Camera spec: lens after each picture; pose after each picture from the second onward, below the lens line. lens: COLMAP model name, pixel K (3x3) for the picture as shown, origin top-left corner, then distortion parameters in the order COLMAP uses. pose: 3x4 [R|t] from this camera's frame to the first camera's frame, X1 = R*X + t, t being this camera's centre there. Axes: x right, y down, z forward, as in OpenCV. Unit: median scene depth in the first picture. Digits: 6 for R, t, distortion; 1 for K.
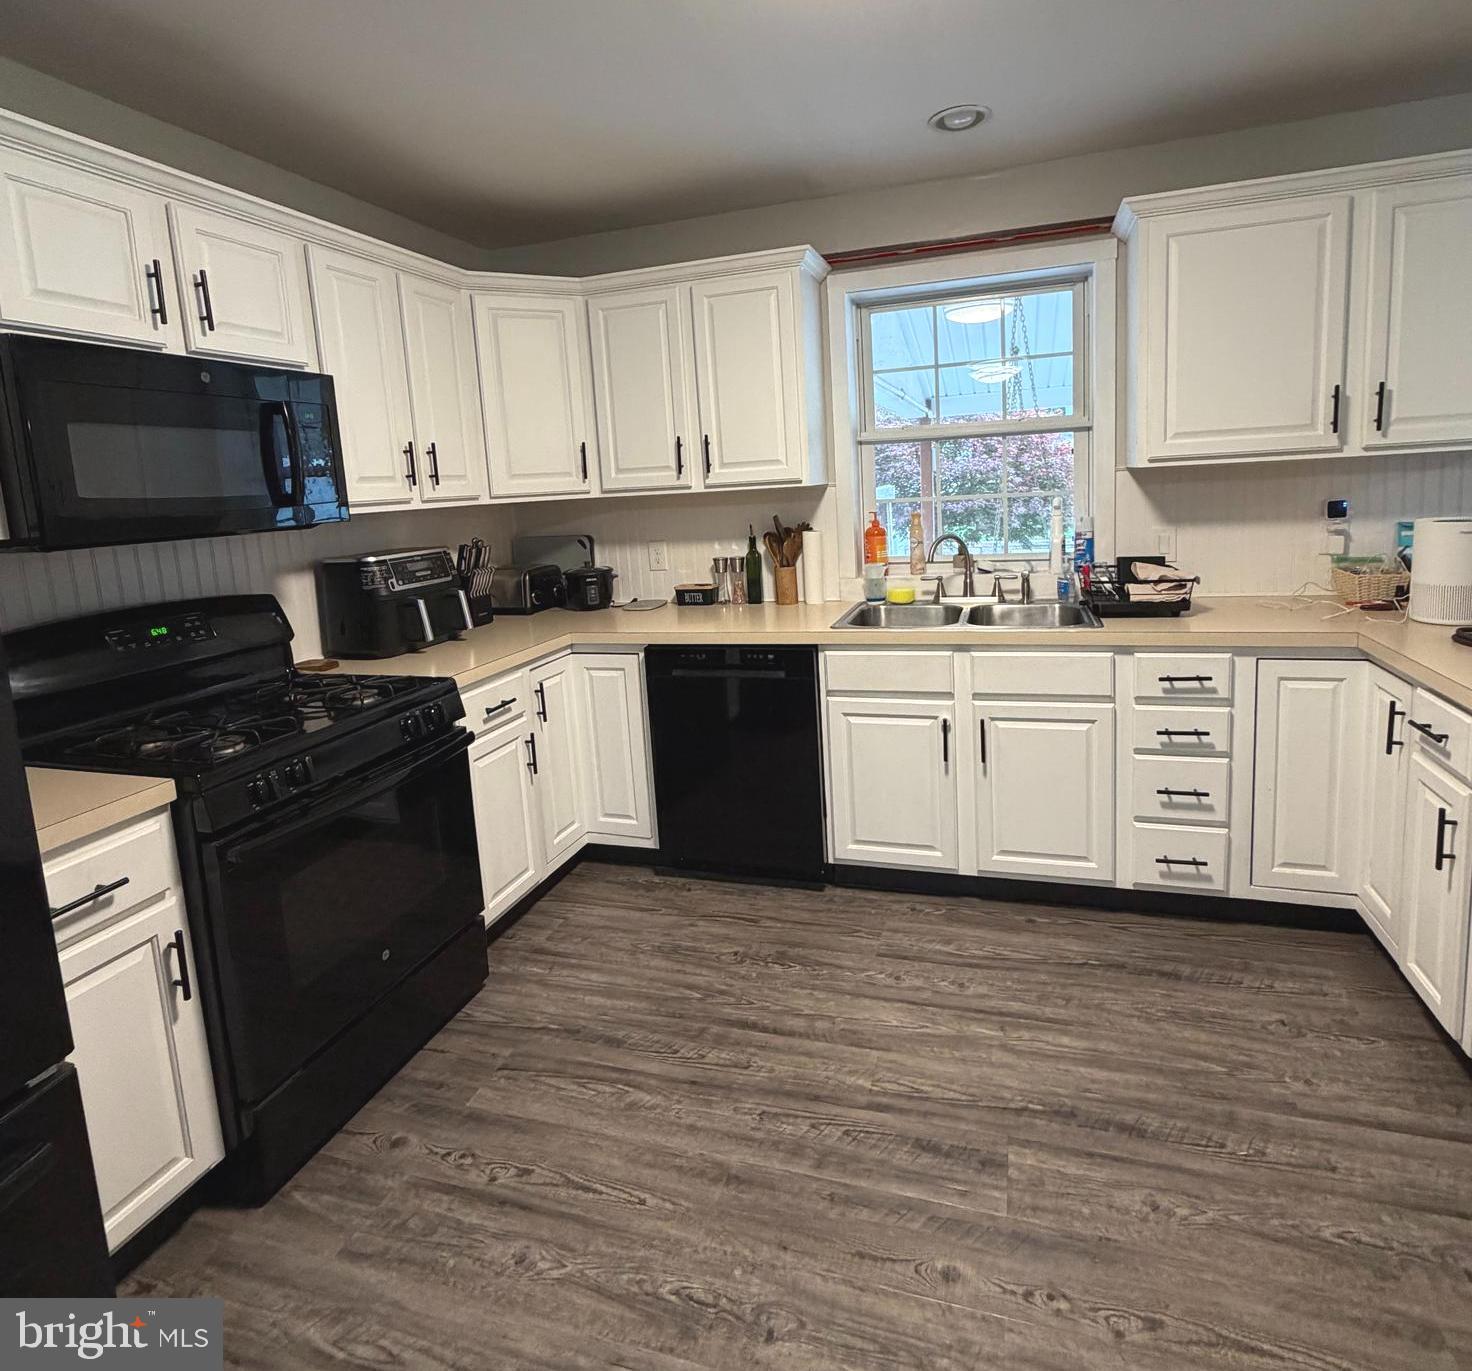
lens RADIAL K [[824.1, 0, 768.1], [0, 824.1, 593.7], [0, 0, 1]] dist [0.001243, -0.002276]
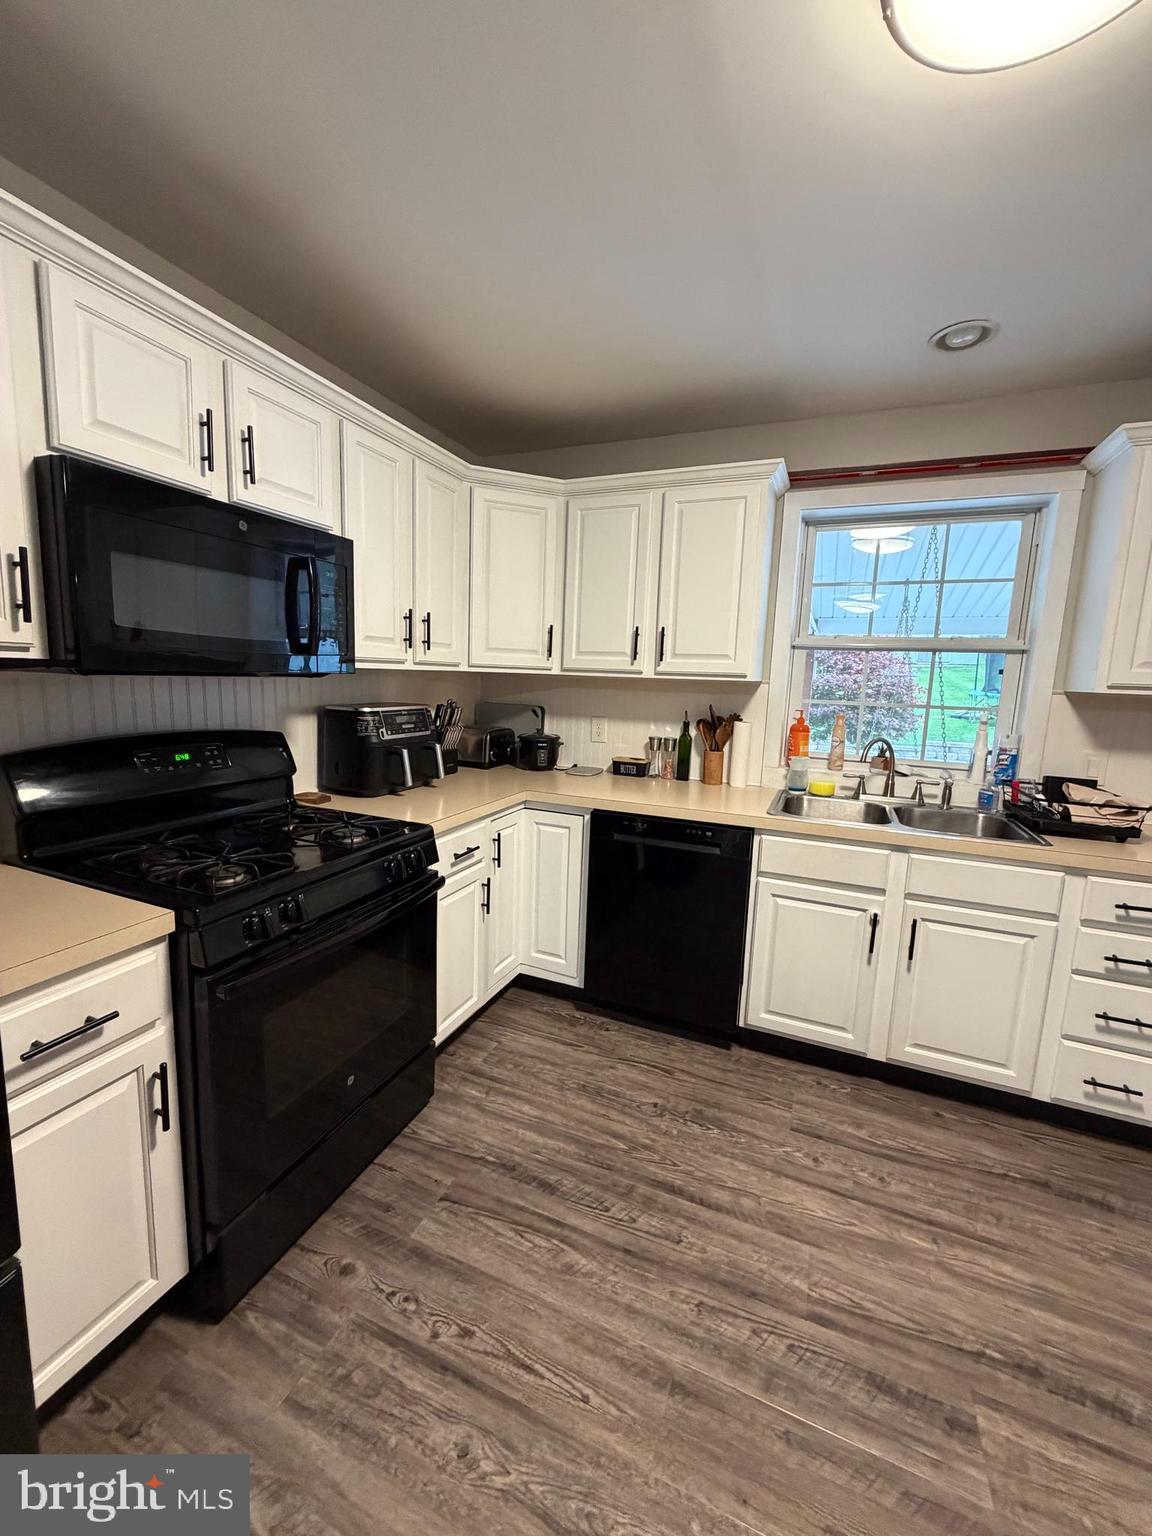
lens RADIAL K [[617.7, 0, 574.0], [0, 617.7, 765.1], [0, 0, 1]] dist [-0.002363, 0.000065]
pose [[0.990279, 0.104767, -0.091492, -0.132207], [-0.103714, 0.994475, 0.016206, -0.010780], [0.092684, -0.006560, 0.995674, 0.209372]]
